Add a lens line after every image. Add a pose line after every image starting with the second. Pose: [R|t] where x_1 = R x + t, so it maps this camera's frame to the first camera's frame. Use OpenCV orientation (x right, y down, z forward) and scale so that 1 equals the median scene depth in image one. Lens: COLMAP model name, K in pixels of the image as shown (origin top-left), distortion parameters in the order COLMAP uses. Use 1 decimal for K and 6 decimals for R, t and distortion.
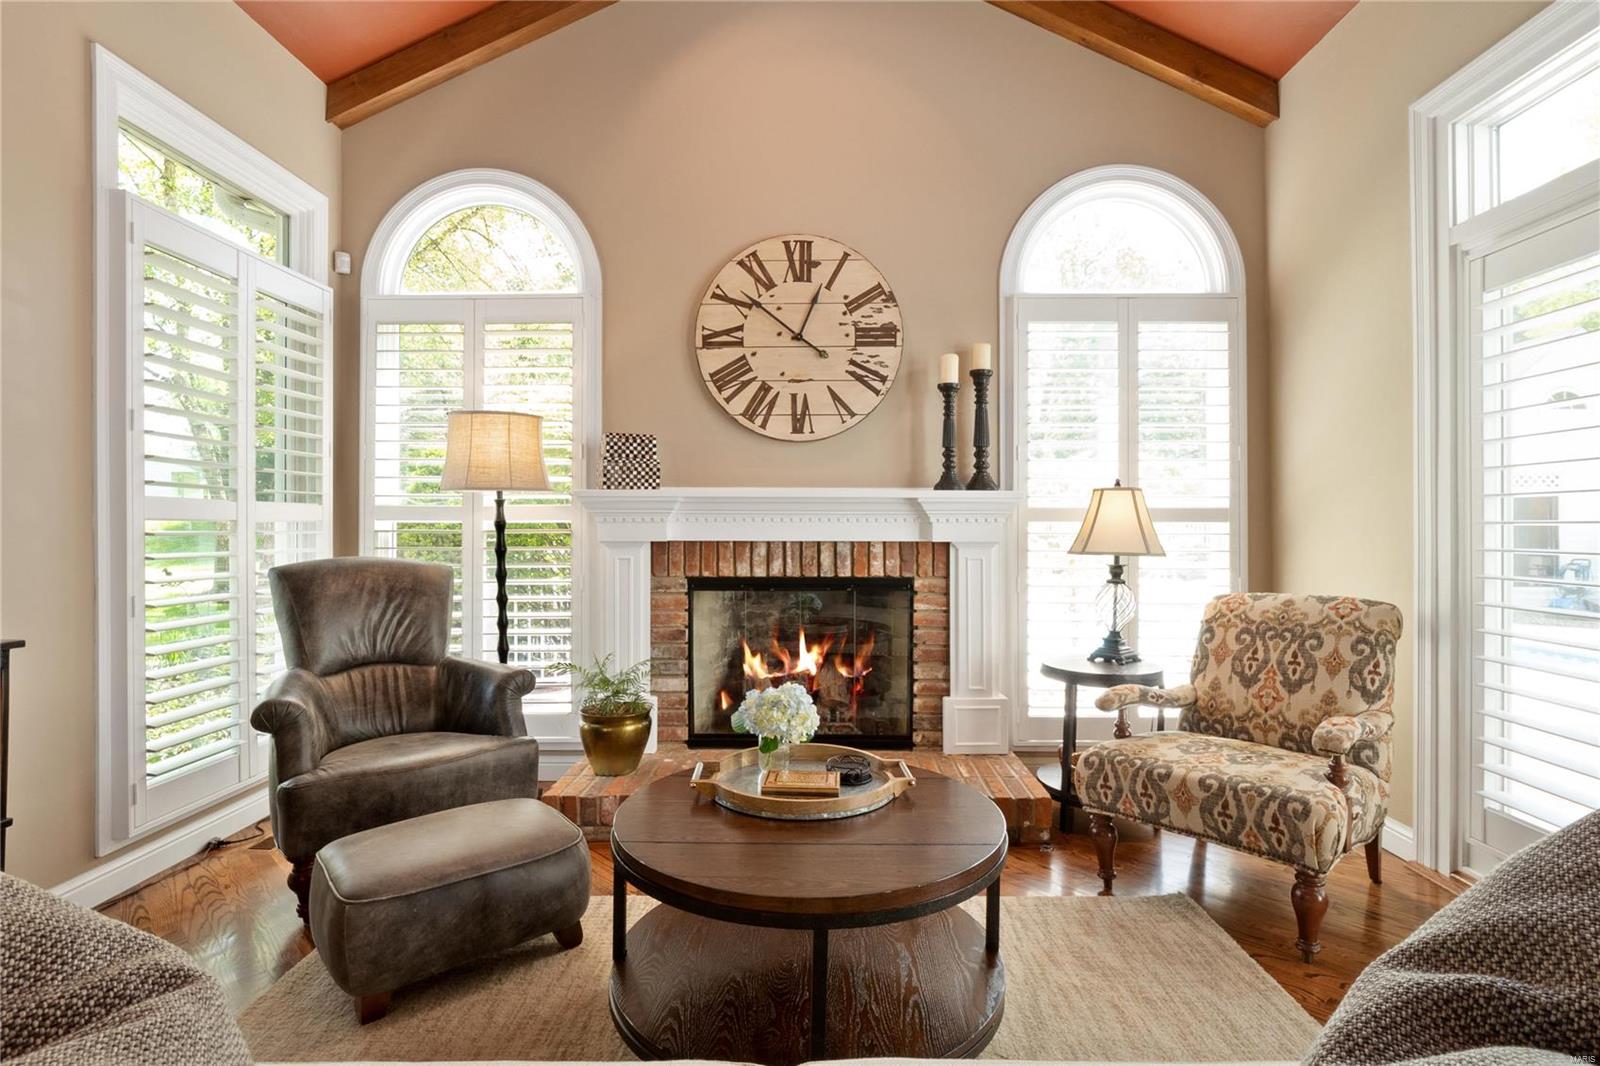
lens RADIAL K [[760.0, 0, 792.9], [0, 760.0, 531.8], [0, 0, 1]] dist [-0.011739, -0.000794]
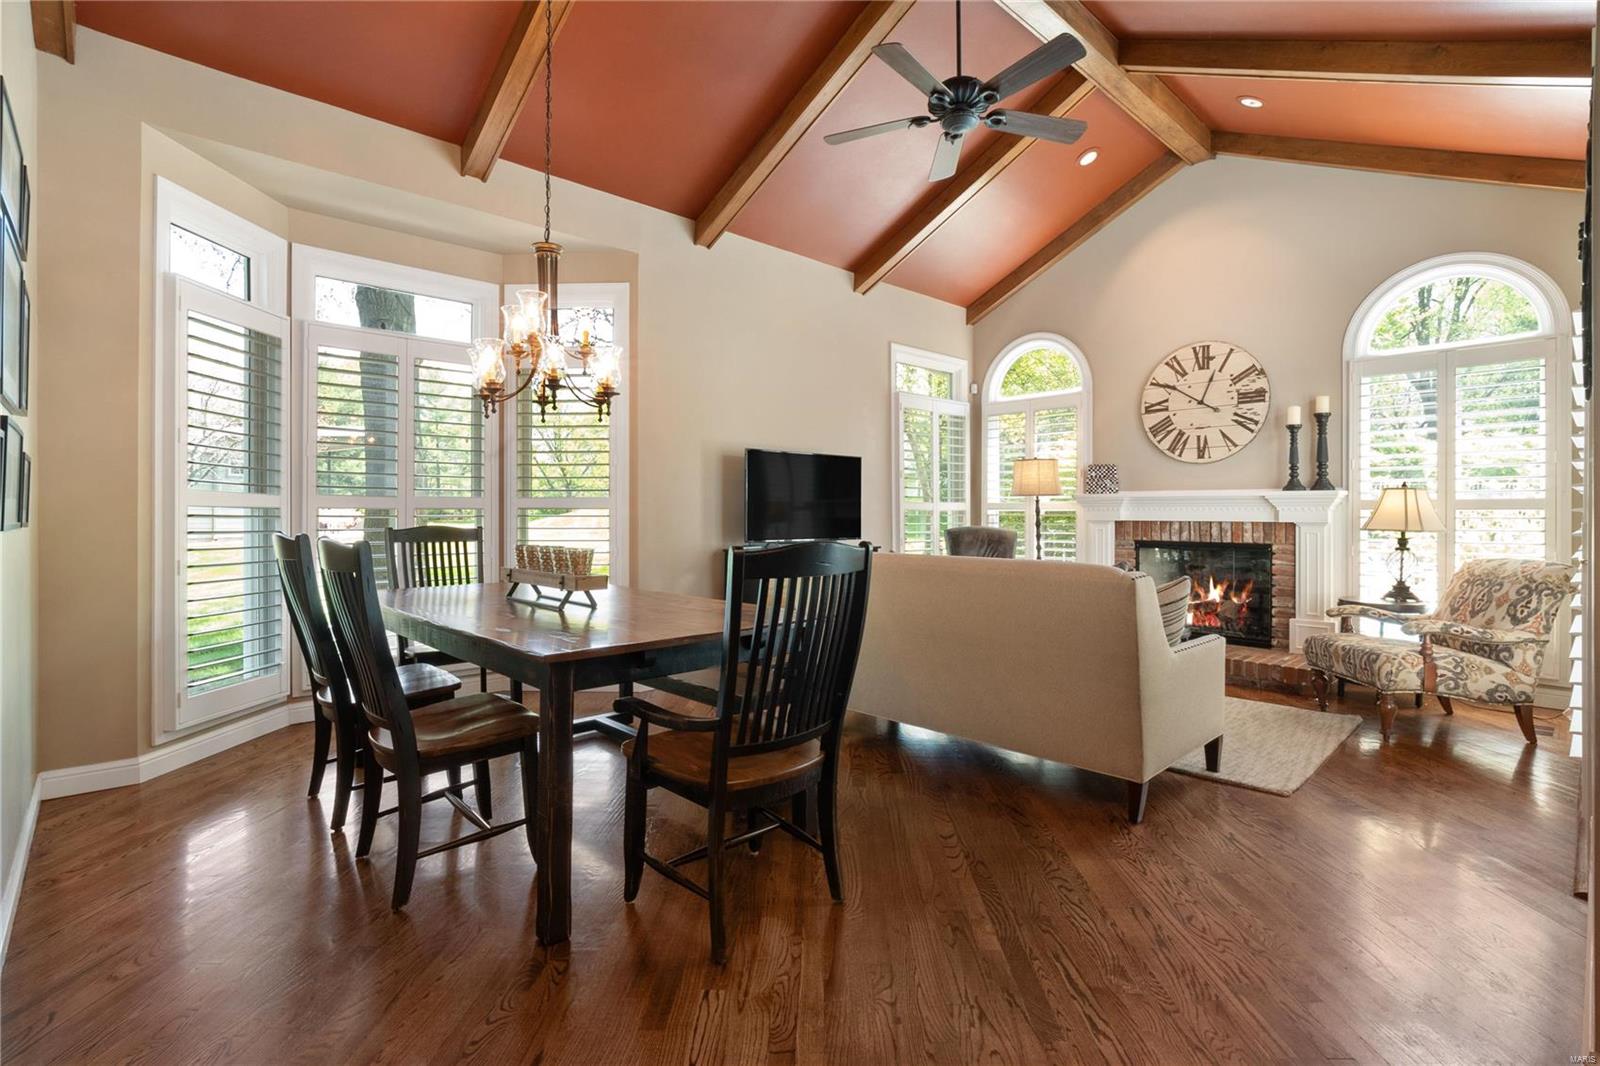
lens RADIAL K [[760.0, 0, 815.4], [0, 760.0, 502.9], [0, 0, 1]] dist [-0.011739, -0.000794]
pose [[0.705059, -0.009419, -0.709086, 0.616736], [-0.001362, 0.999892, -0.014637, -0.003032], [0.709147, 0.011286, 0.704970, -0.840323]]
